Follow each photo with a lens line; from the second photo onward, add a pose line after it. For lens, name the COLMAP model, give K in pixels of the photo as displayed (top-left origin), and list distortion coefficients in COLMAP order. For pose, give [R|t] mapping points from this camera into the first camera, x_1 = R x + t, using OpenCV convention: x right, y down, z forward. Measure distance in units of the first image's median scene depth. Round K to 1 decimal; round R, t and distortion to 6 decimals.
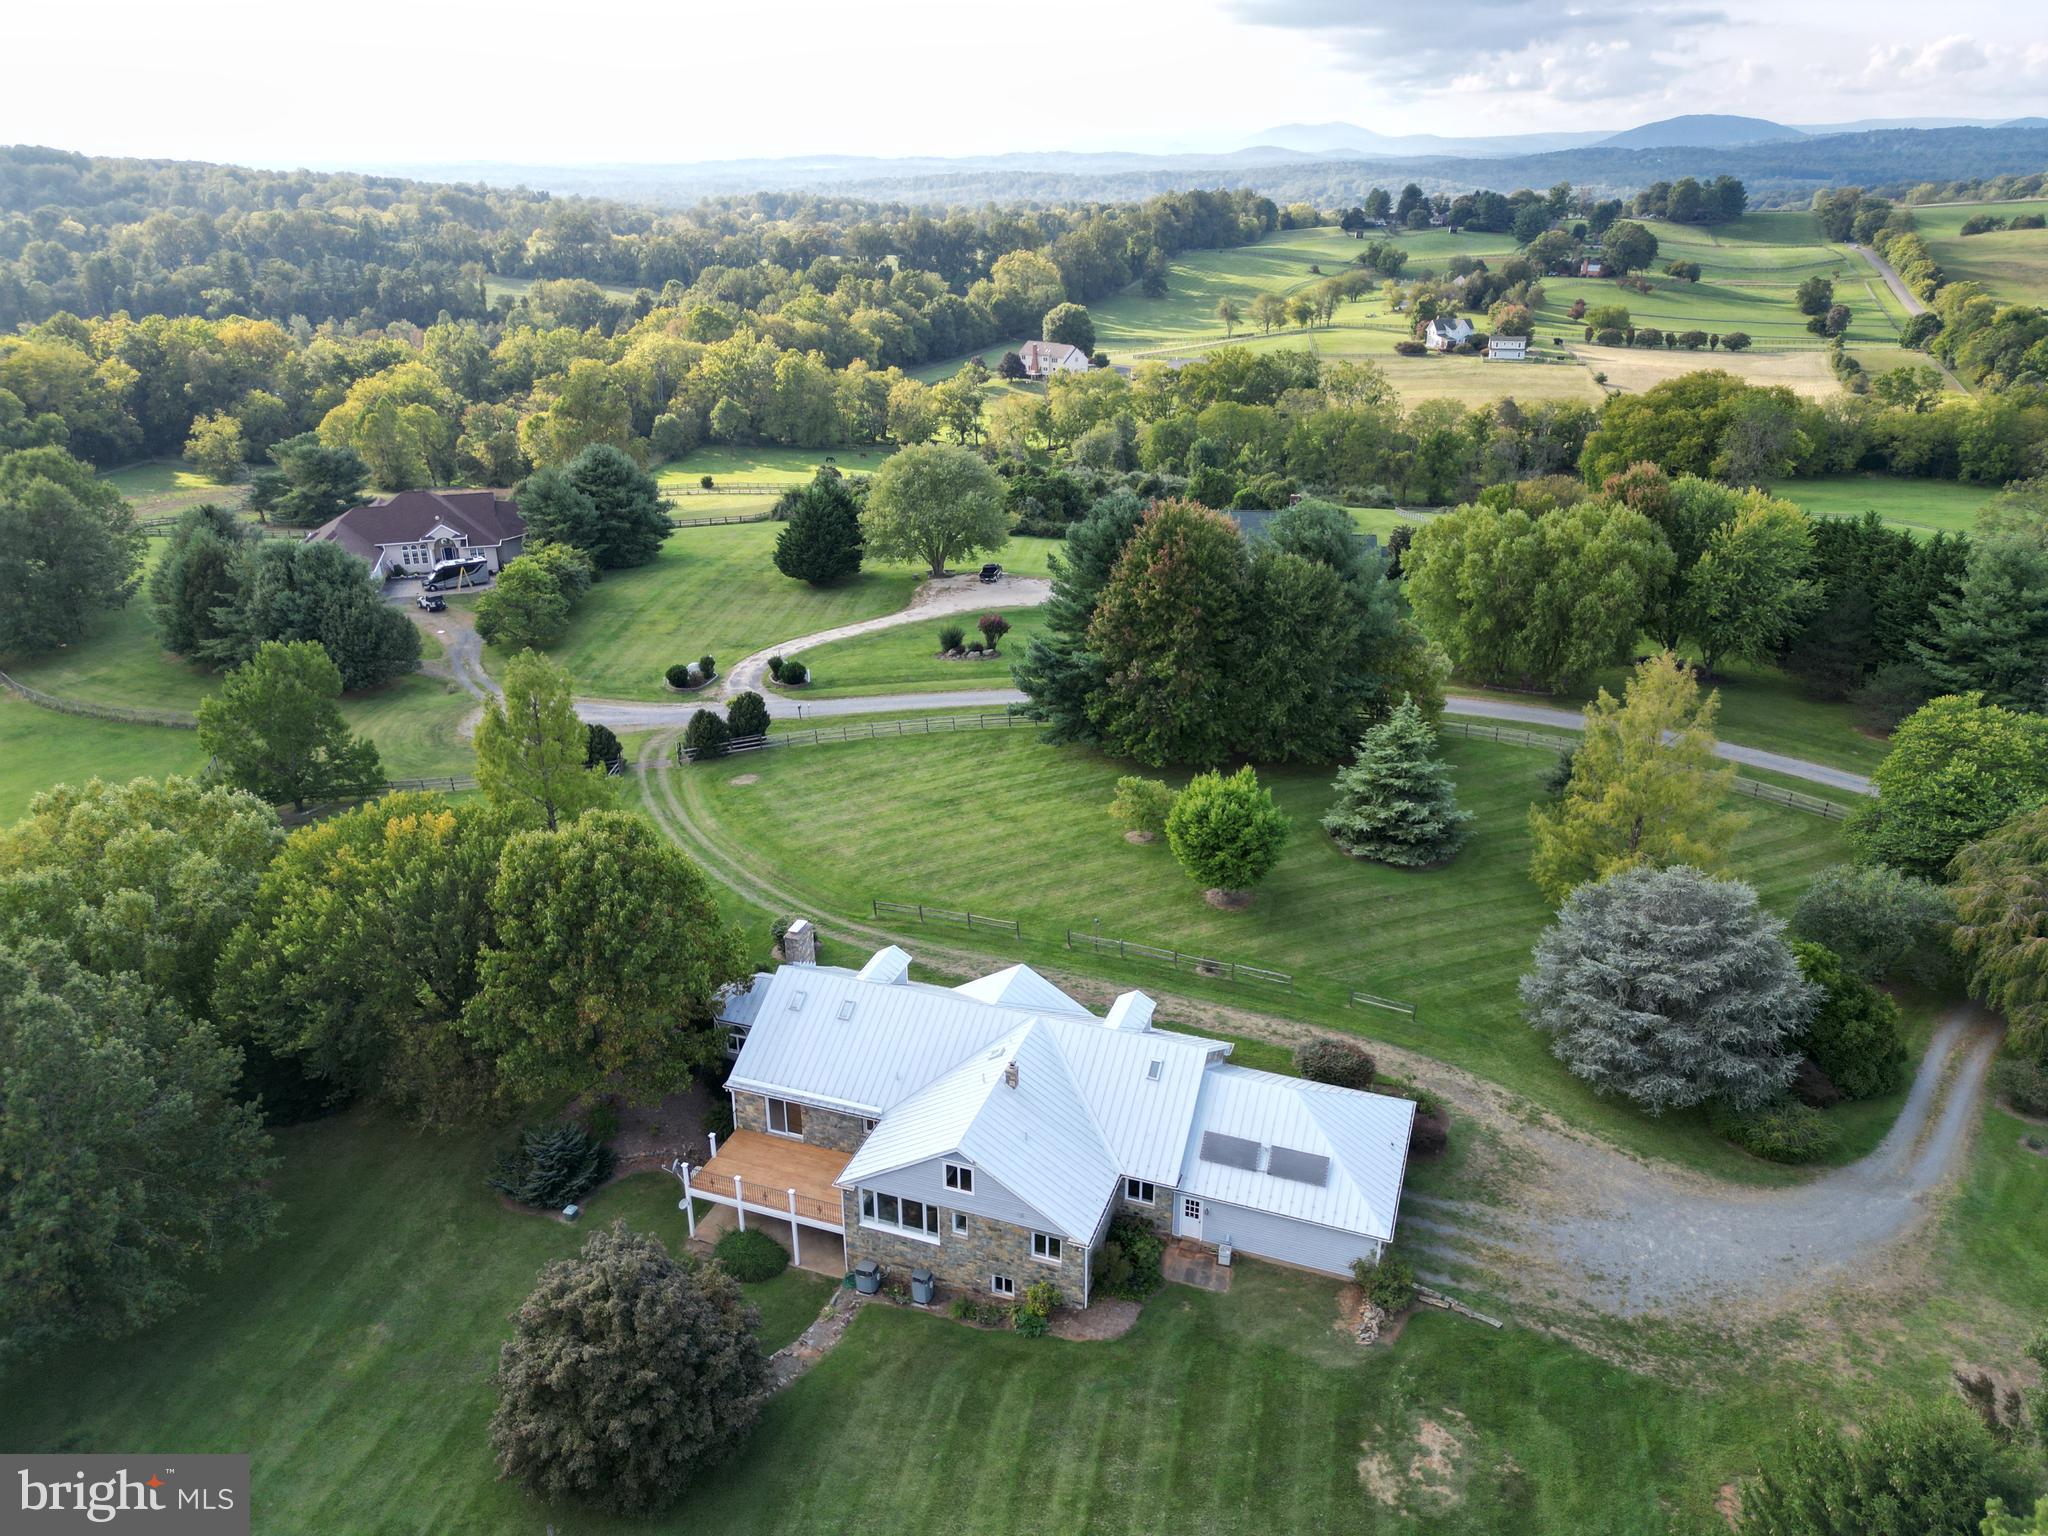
lens RADIAL K [[1455.8, 0, 1024.5], [0, 1455.8, 777.1], [0, 0, 1]] dist [0.074324, -0.072335]
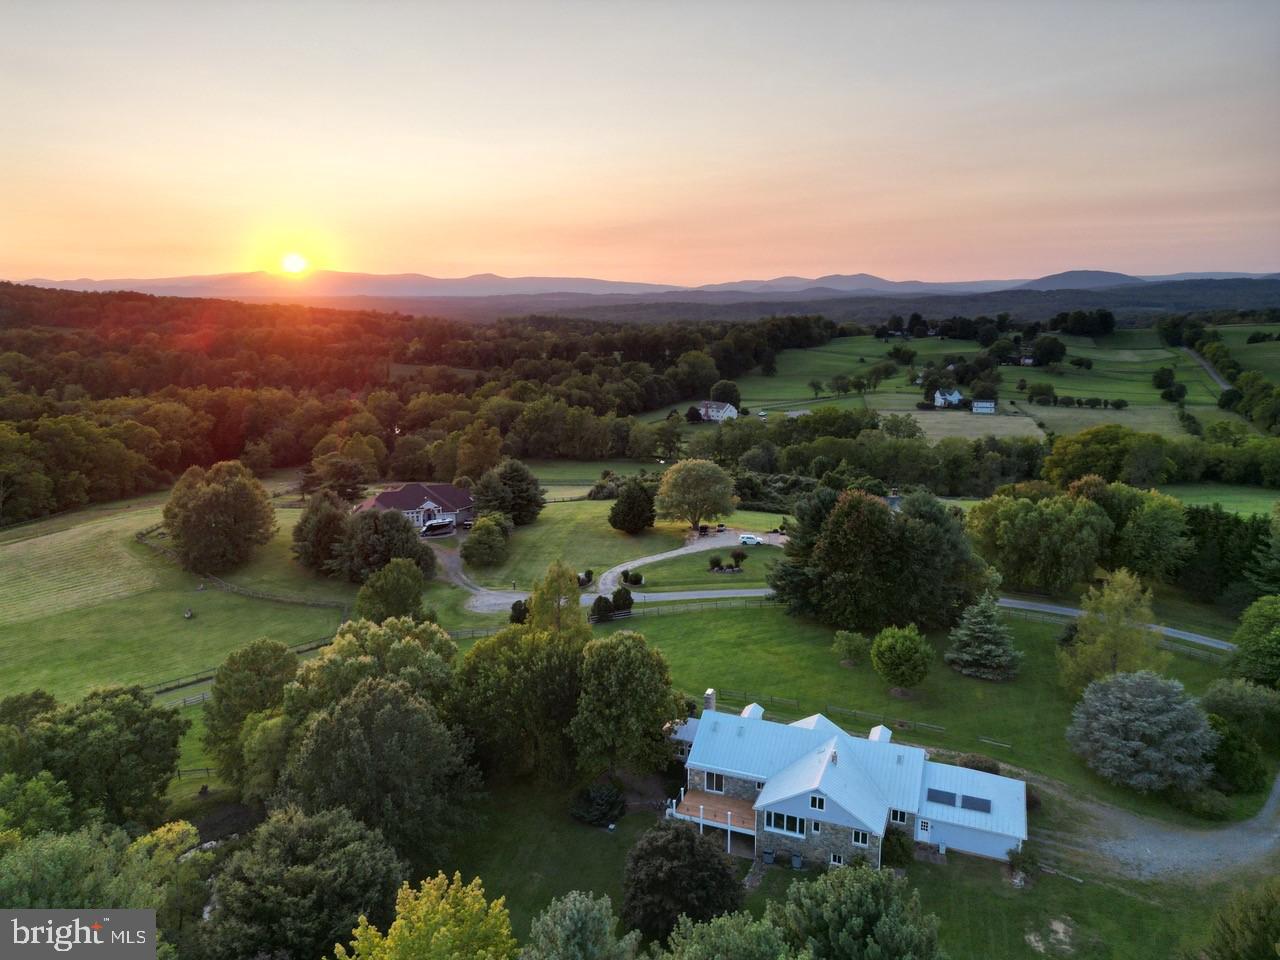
lens RADIAL K [[909.9, 0, 640.3], [0, 909.9, 485.7], [0, 0, 1]] dist [0.074324, -0.072335]
pose [[0.999224, 0.008603, -0.038442, -0.120142], [-0.015747, 0.981734, -0.189605, 0.036237], [0.036108, 0.190063, 0.981108, -0.195079]]
